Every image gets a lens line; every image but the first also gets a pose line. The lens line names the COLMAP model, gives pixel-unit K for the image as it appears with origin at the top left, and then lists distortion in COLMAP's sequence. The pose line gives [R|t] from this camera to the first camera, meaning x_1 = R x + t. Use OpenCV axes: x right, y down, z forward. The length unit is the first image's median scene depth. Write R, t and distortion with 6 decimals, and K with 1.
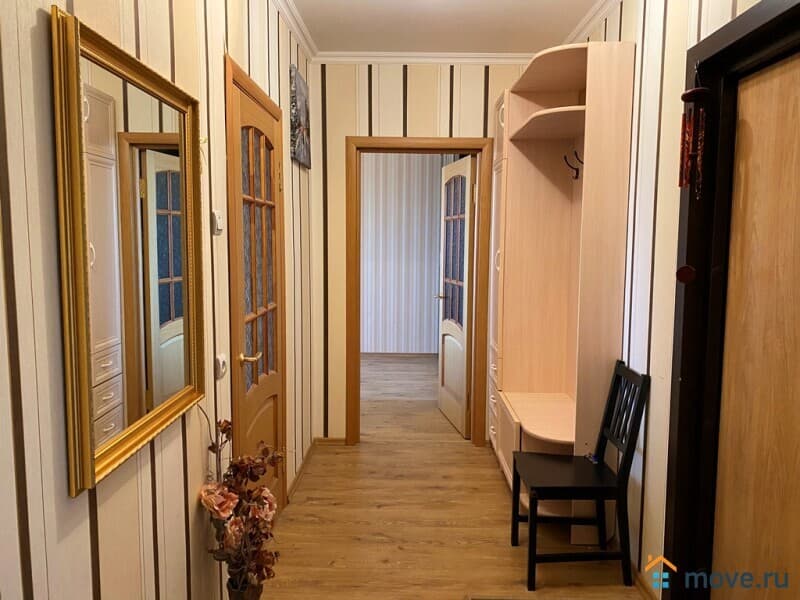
lens RADIAL K [[608.5, 0, 406.1], [0, 608.5, 293.8], [0, 0, 1]] dist [0.067071, -0.083012]
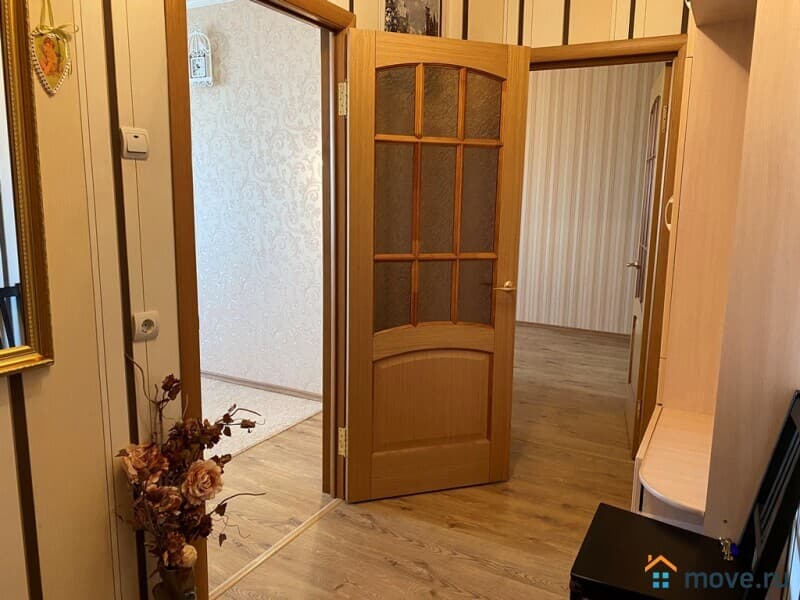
lens RADIAL K [[614.6, 0, 401.7], [0, 614.6, 295.1], [0, 0, 1]] dist [0.051464, -0.063266]
pose [[0.883310, 0.083956, -0.461209, 0.195857], [-0.055119, 0.995608, 0.075670, -0.001427], [0.465537, -0.041419, 0.884059, 0.234389]]
